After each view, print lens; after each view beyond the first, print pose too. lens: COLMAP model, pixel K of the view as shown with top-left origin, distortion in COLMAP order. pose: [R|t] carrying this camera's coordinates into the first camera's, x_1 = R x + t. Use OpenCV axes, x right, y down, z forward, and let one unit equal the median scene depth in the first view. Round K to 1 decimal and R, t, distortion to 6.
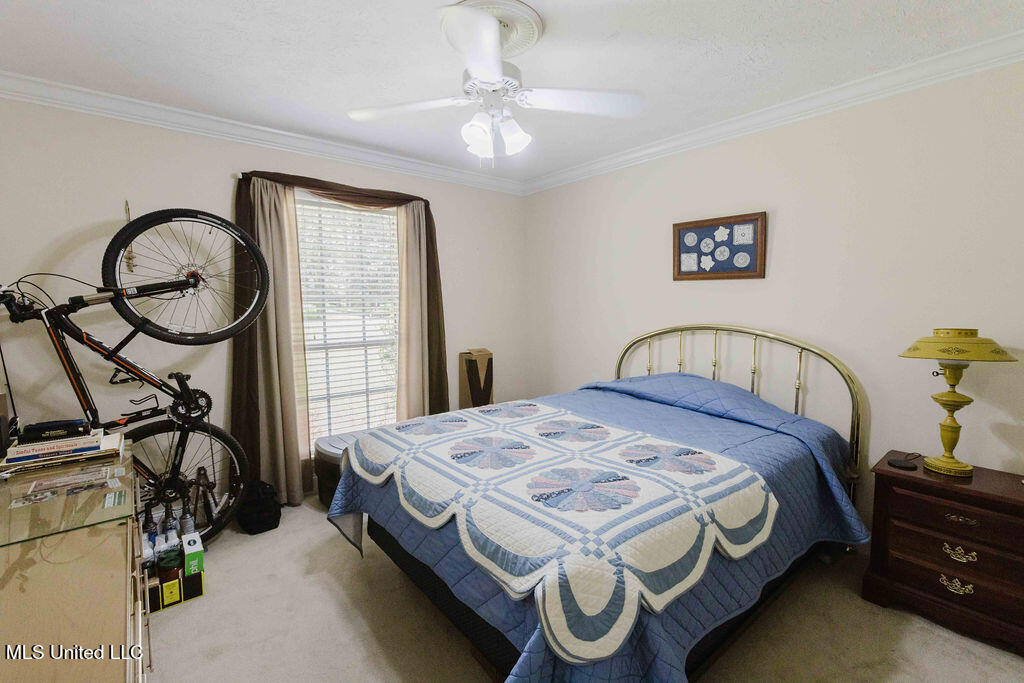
lens RADIAL K [[451.5, 0, 506.6], [0, 451.5, 340.0], [0, 0, 1]] dist [-0.013272, 0.000349]
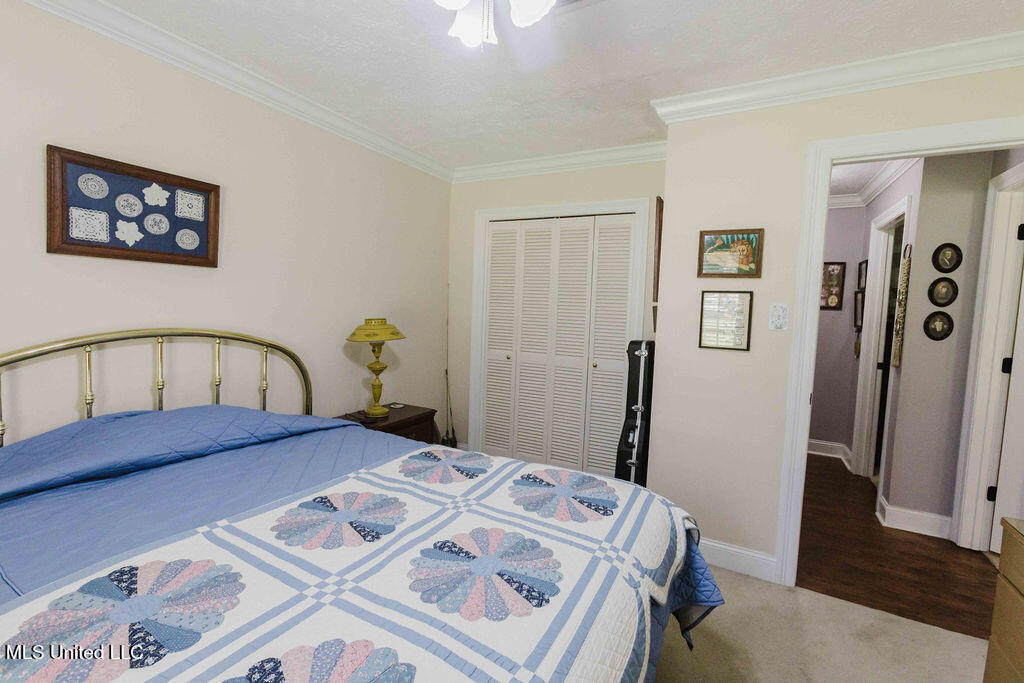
lens RADIAL K [[451.5, 0, 506.6], [0, 451.5, 340.0], [0, 0, 1]] dist [-0.013272, 0.000349]
pose [[-0.377882, -0.083237, 0.922105, -0.373498], [0.050057, 0.992657, 0.110119, -0.068756], [-0.924500, 0.087769, -0.370941, 0.805587]]
